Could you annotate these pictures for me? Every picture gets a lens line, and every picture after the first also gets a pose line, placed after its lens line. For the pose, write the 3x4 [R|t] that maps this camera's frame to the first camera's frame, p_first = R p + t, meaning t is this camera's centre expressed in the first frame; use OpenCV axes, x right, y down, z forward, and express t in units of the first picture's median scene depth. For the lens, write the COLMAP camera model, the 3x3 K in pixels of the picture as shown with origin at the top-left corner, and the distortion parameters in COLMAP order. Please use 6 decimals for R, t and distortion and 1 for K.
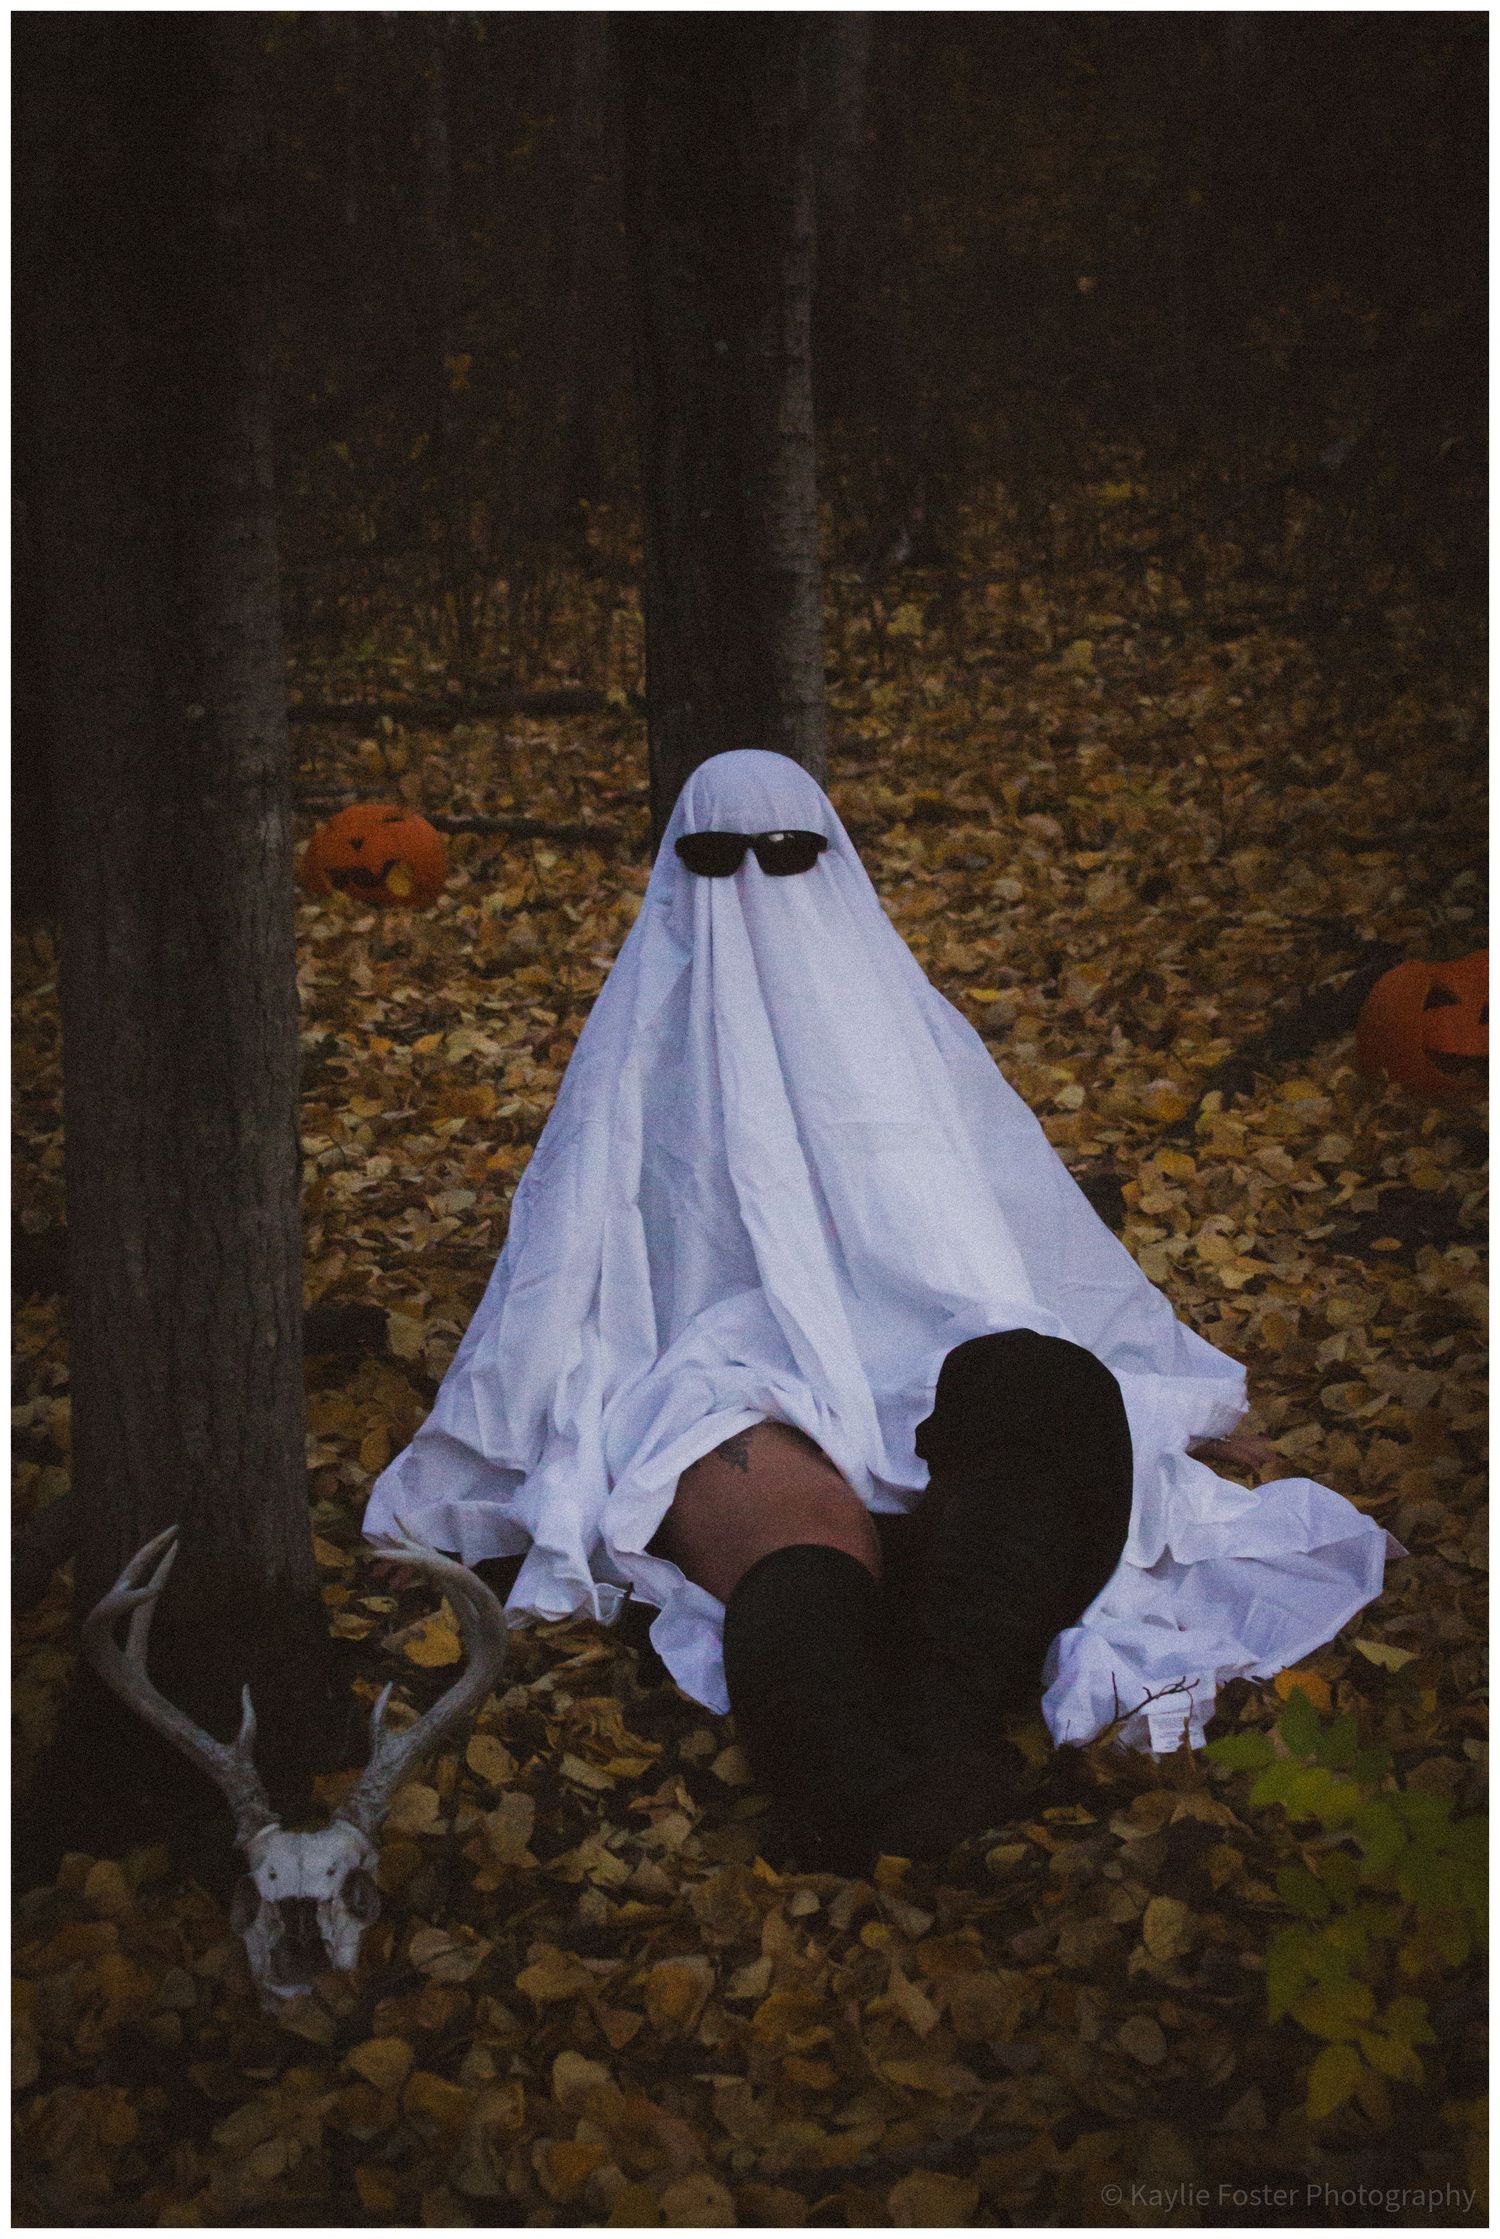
lens RADIAL K [[3855.5, 0, 750.0], [0, 3855.5, 1119.5], [0, 0, 1]] dist [0.010098, 0.024275]
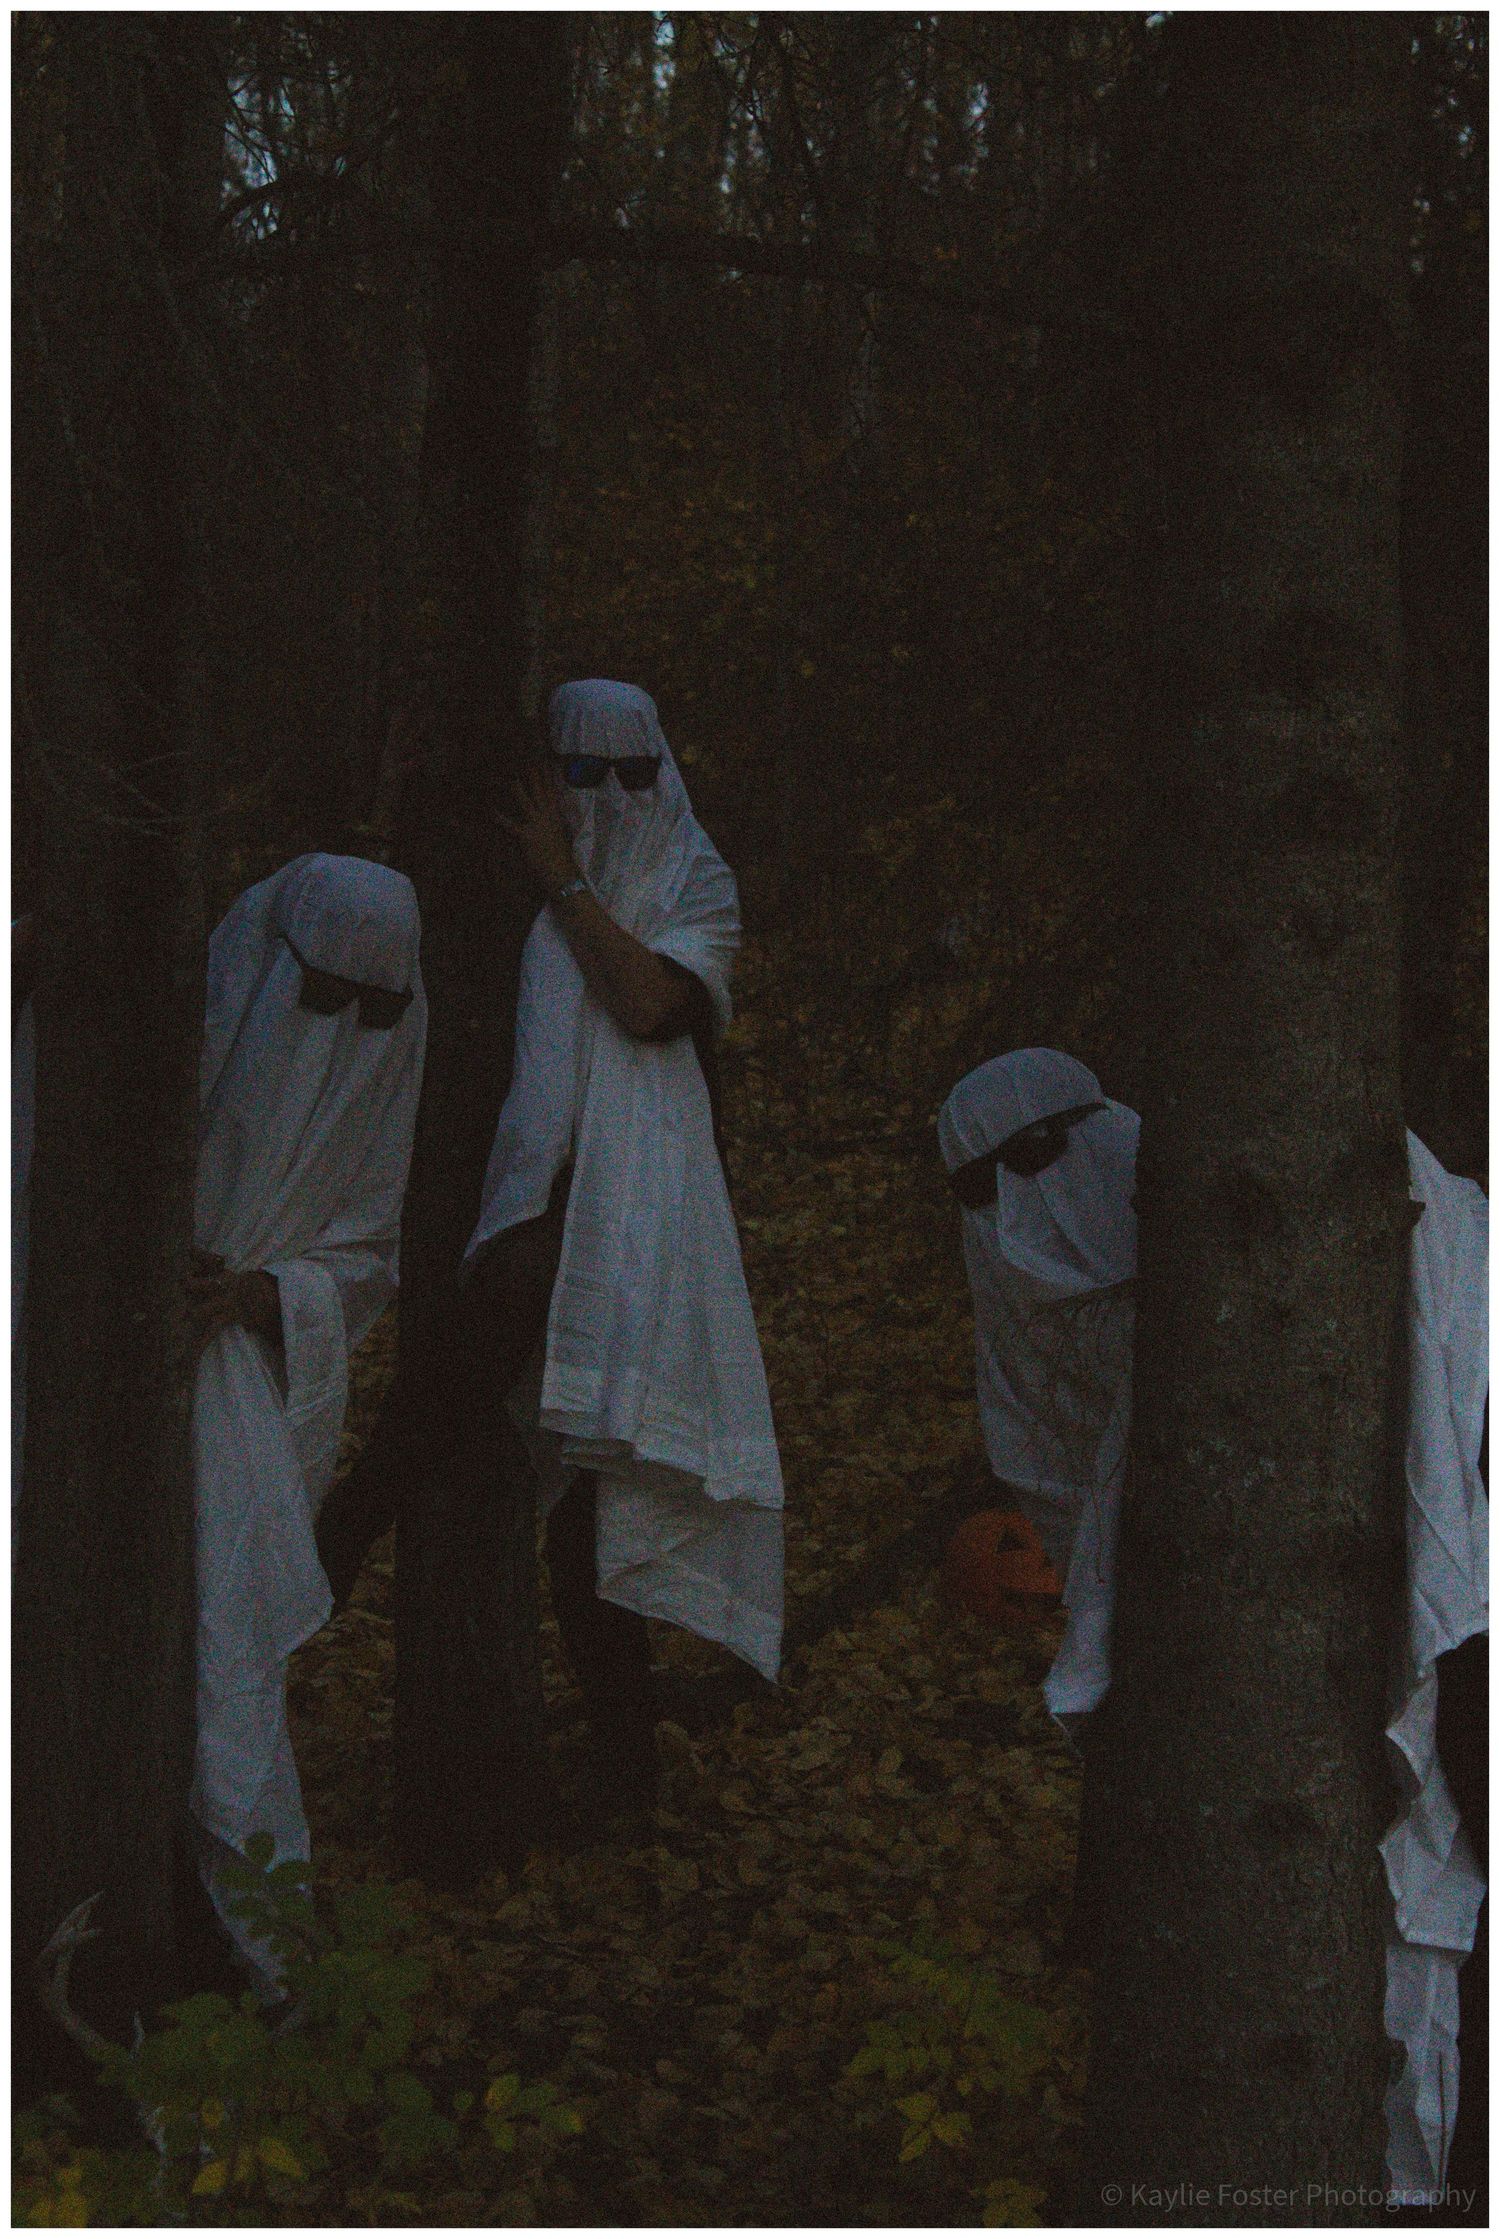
lens RADIAL K [[5243.5, 0, 750.0], [0, 5243.5, 1119.5], [0, 0, 1]] dist [0.075150, -0.037408]
pose [[0.992422, 0.048856, 0.112747, -0.072752], [-0.037180, 0.993941, -0.103438, 0.007202], [-0.117117, 0.098462, 0.988225, -0.487610]]
